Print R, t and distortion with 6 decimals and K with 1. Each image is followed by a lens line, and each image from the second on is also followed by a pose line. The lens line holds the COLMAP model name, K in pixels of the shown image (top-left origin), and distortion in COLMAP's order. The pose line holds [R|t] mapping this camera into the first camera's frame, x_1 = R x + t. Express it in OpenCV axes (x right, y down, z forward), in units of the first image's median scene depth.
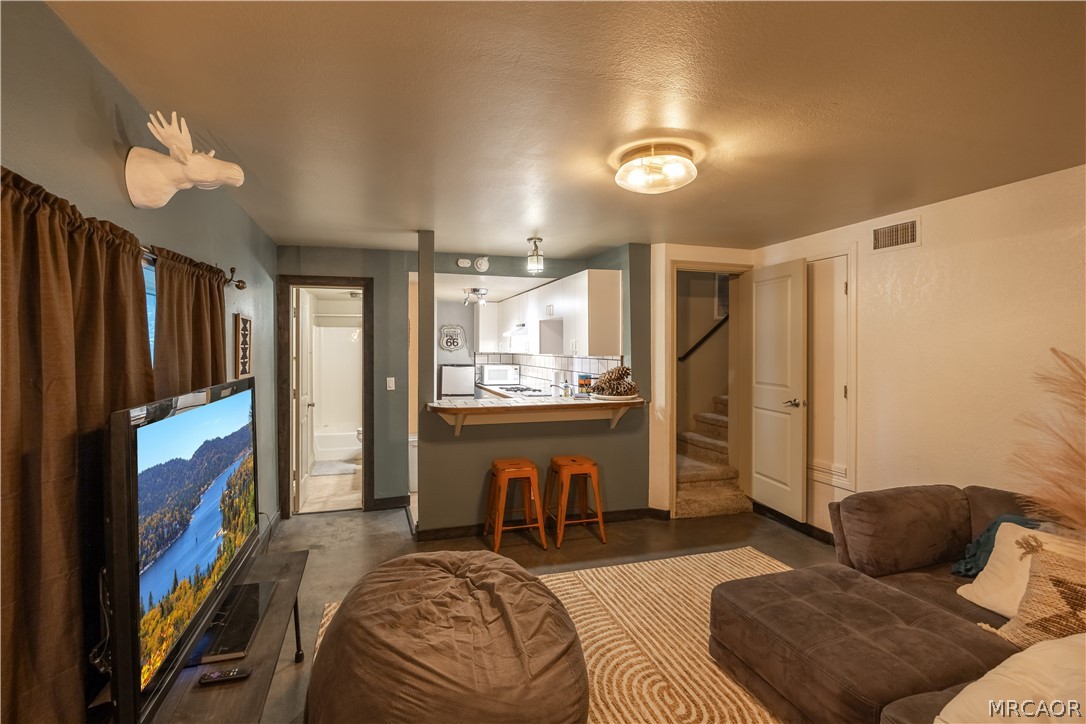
lens RADIAL K [[490.2, 0, 539.2], [0, 490.2, 353.2], [0, 0, 1]] dist [-0.000768, -0.000080]
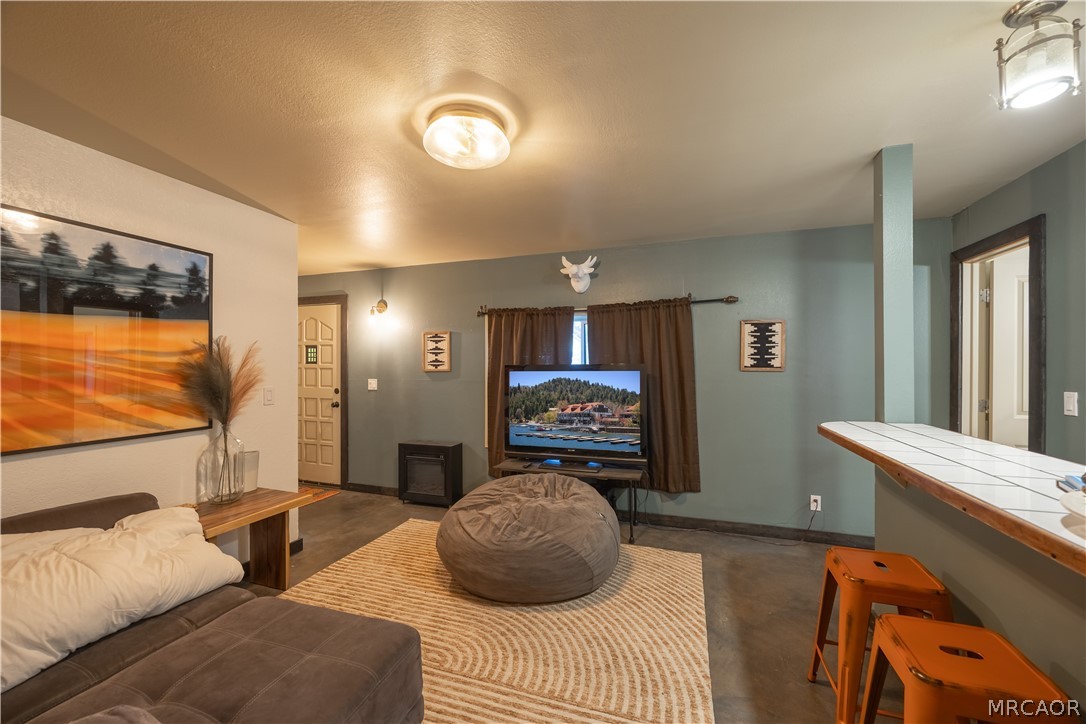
lens RADIAL K [[430.1, 0, 544.7], [0, 430.1, 364.3], [0, 0, 1]] dist [0.001908, 0.000112]
pose [[-0.612578, -0.001656, -0.790408, 0.777063], [-0.015675, 0.999827, 0.010054, 0.048564], [0.790255, 0.018548, -0.612498, 1.585289]]
